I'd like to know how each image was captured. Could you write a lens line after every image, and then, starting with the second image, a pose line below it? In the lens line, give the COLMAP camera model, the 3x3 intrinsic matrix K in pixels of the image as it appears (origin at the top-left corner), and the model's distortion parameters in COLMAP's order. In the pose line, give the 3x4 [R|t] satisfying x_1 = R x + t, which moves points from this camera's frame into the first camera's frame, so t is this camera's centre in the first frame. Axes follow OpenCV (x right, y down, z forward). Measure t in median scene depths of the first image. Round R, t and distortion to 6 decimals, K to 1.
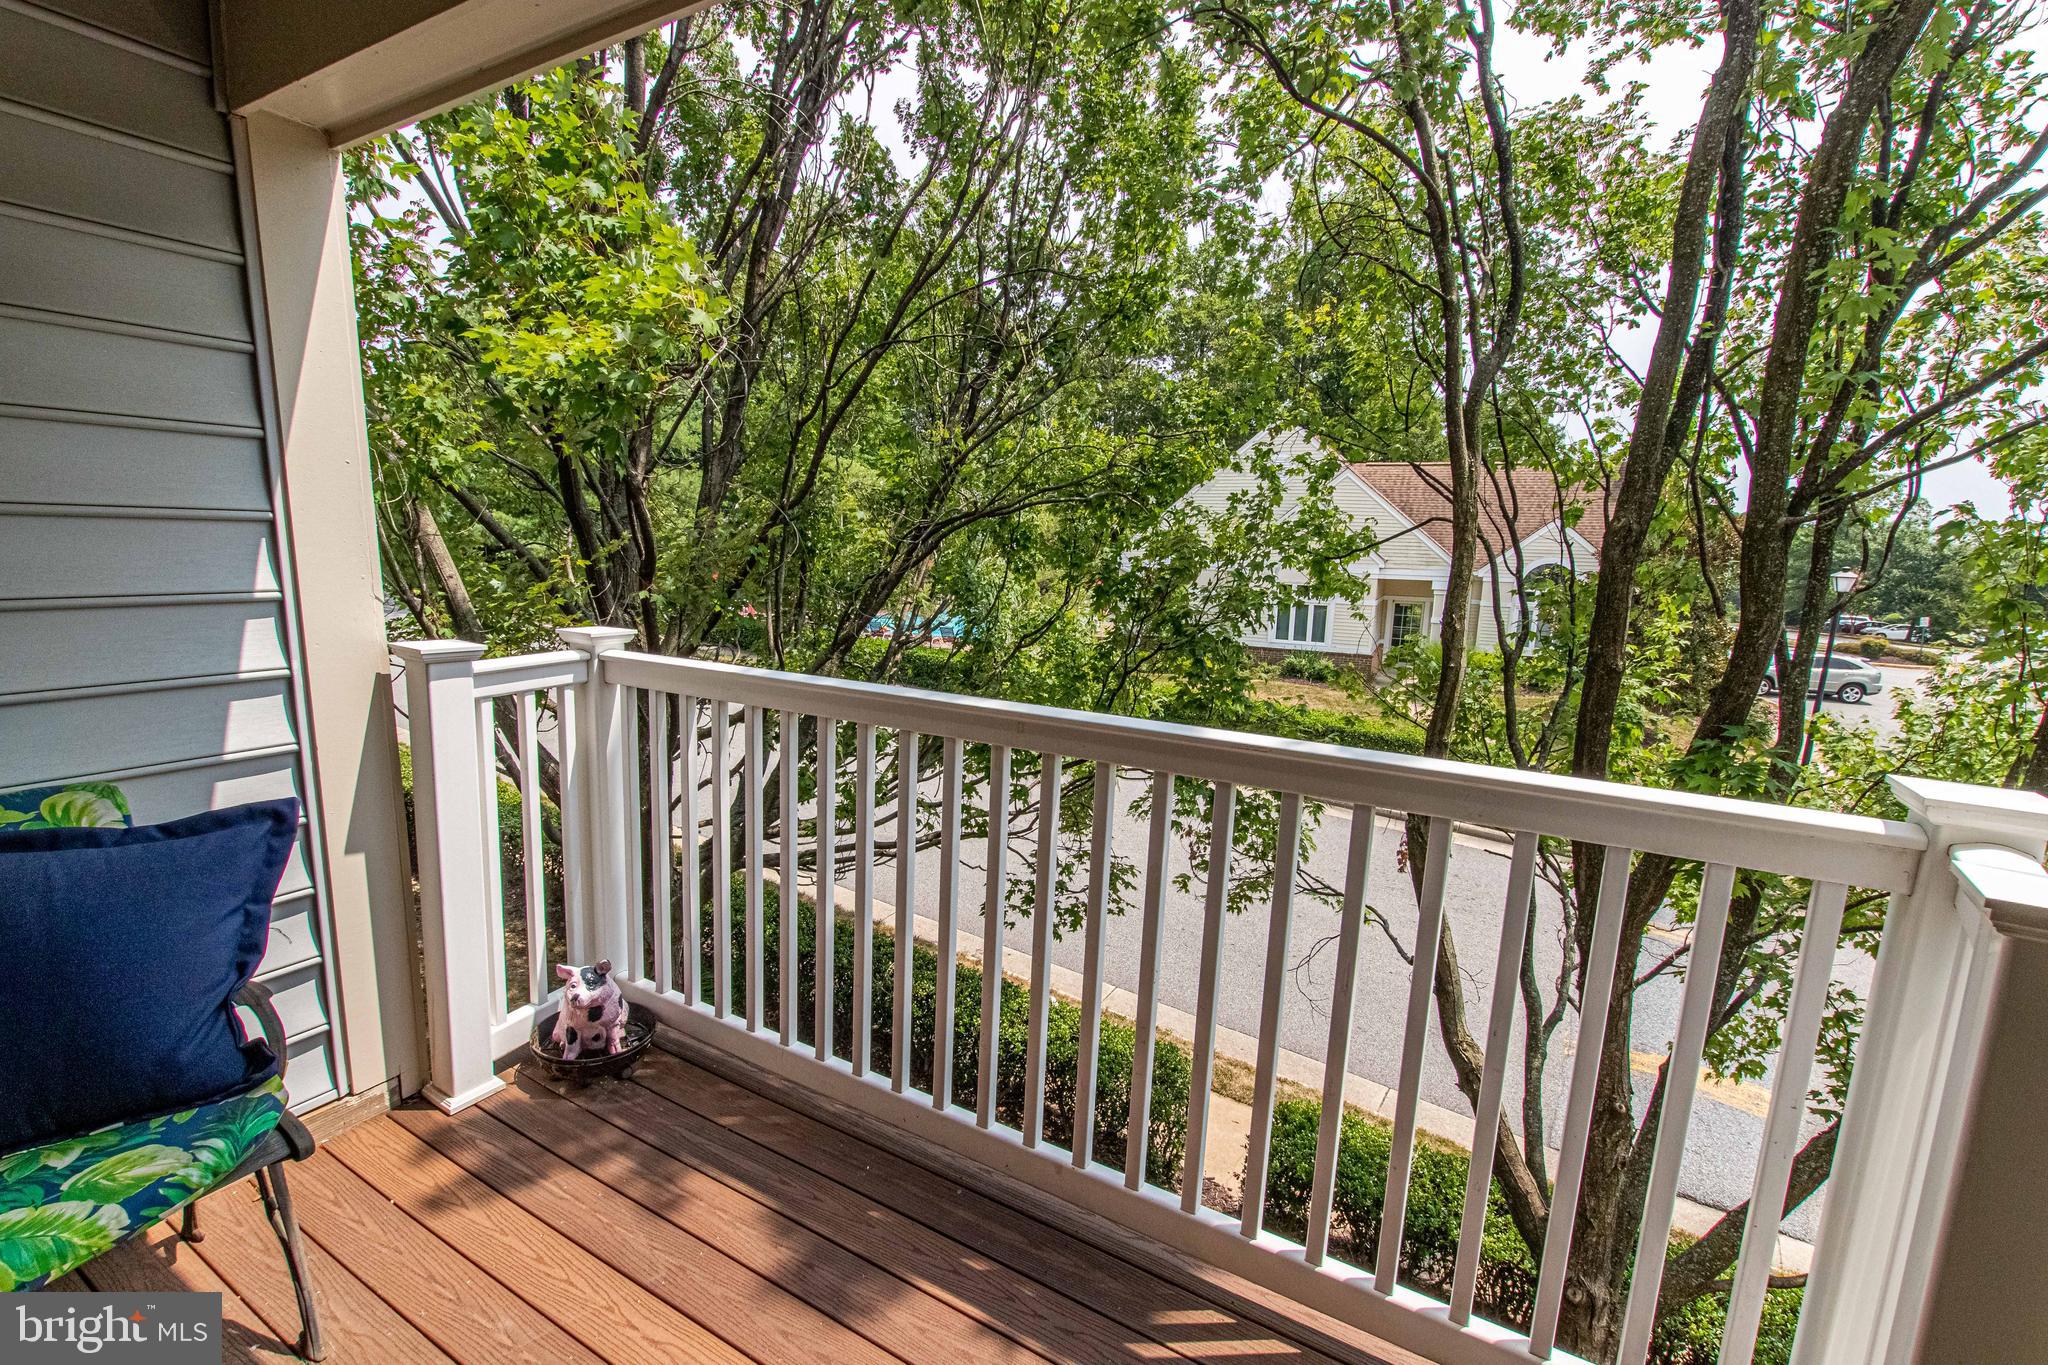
lens RADIAL K [[915.4, 0, 1012.9], [0, 915.4, 693.2], [0, 0, 1]] dist [0.022995, -0.010190]
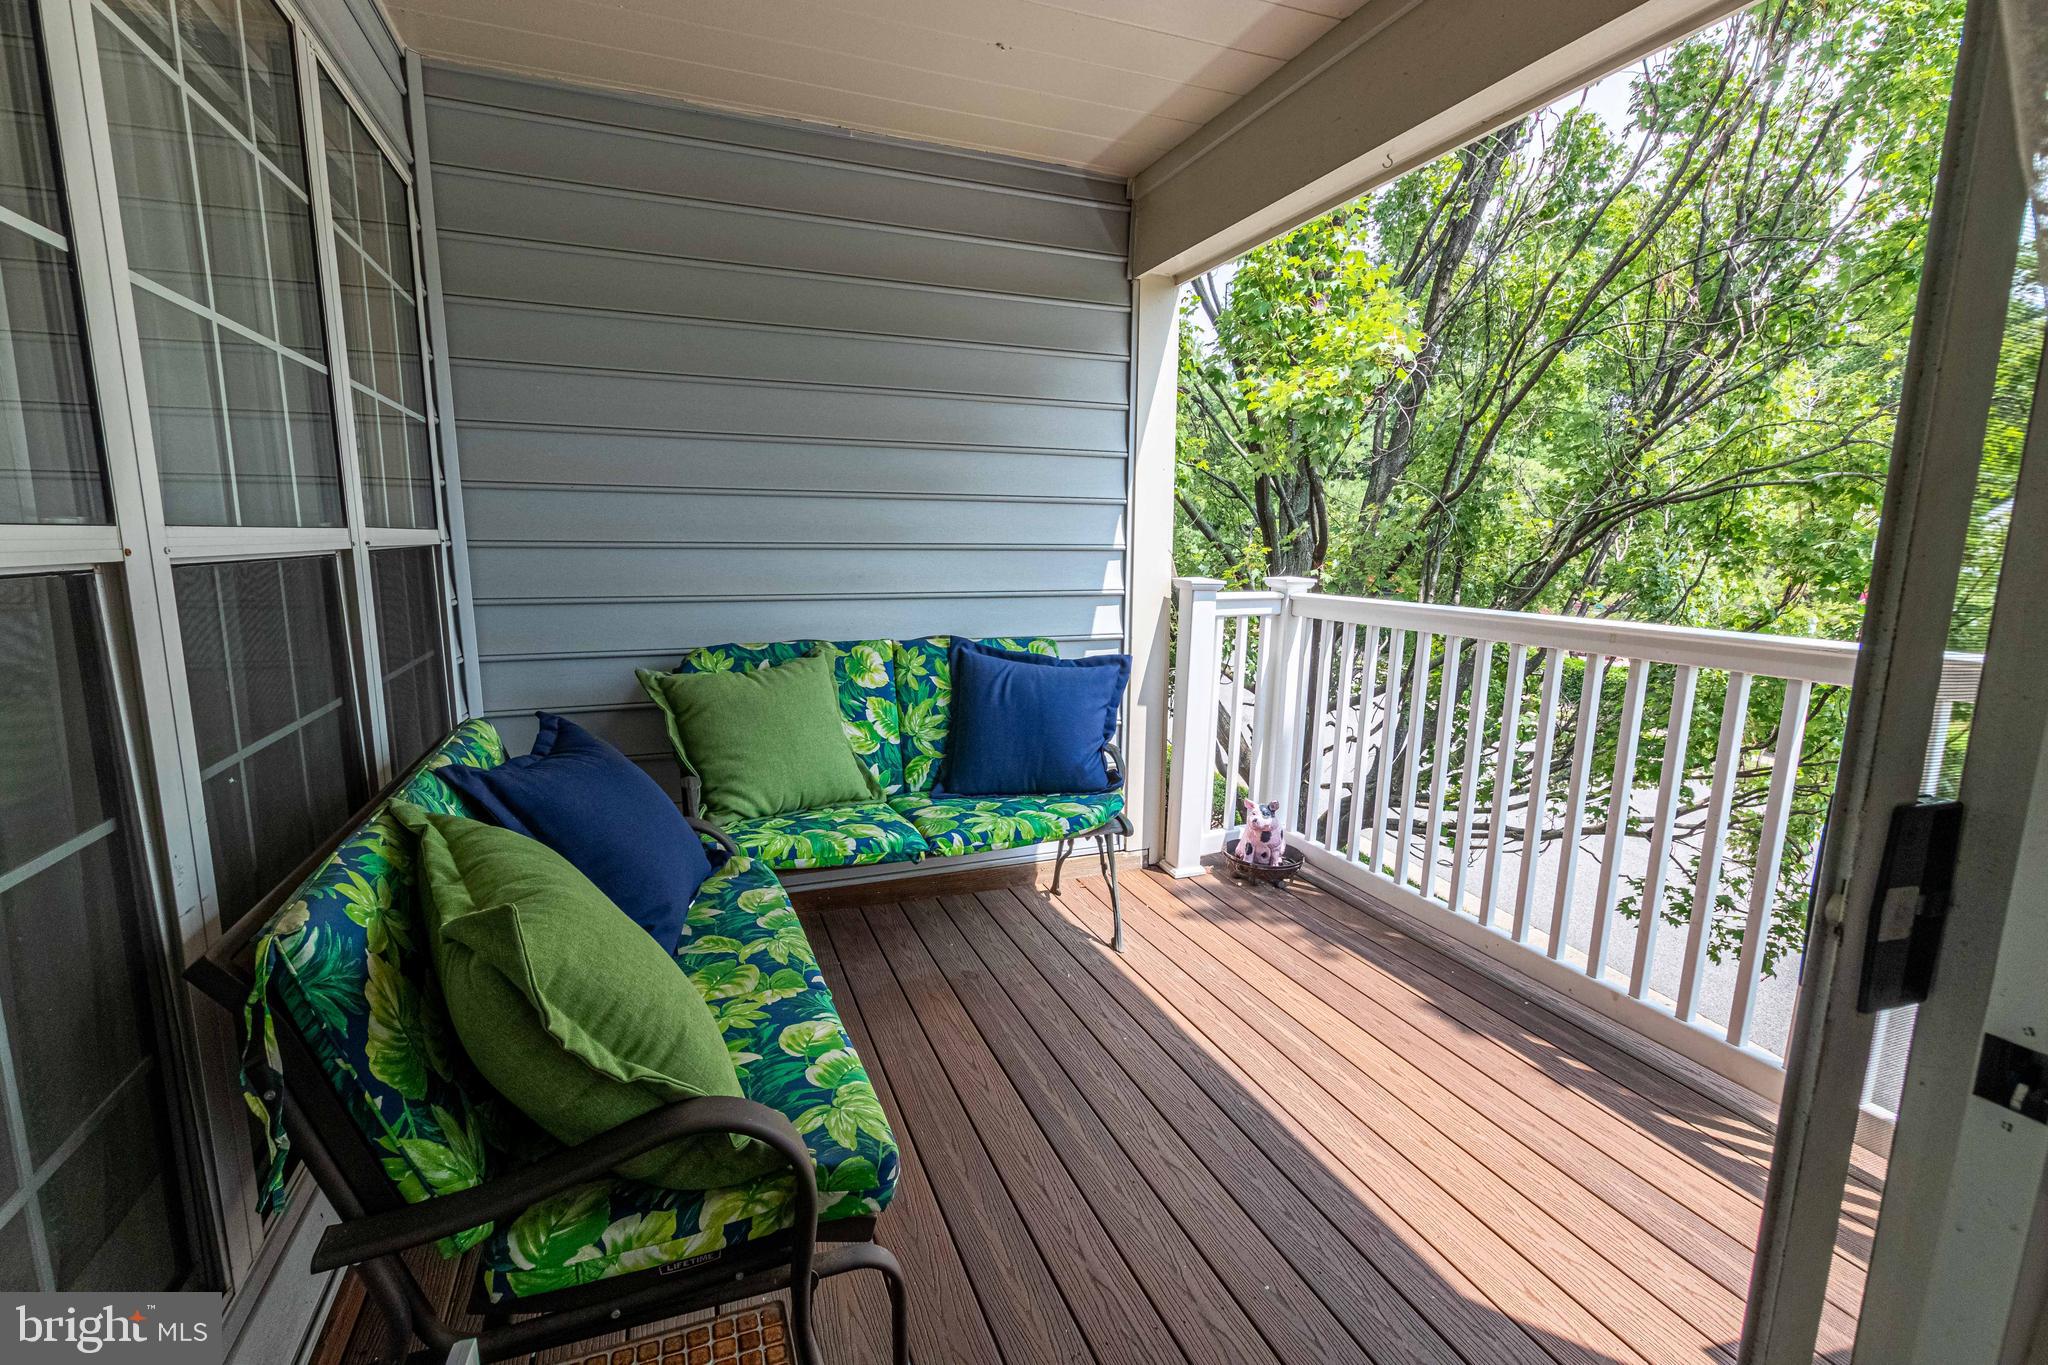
lens RADIAL K [[928.5, 0, 1019.0], [0, 928.5, 695.2], [0, 0, 1]] dist [-0.011087, 0.018420]
pose [[0.784519, 0.085505, -0.614182, 0.119831], [-0.093638, 0.995425, 0.018973, 0.126648], [0.612995, 0.042626, 0.788936, -0.394500]]
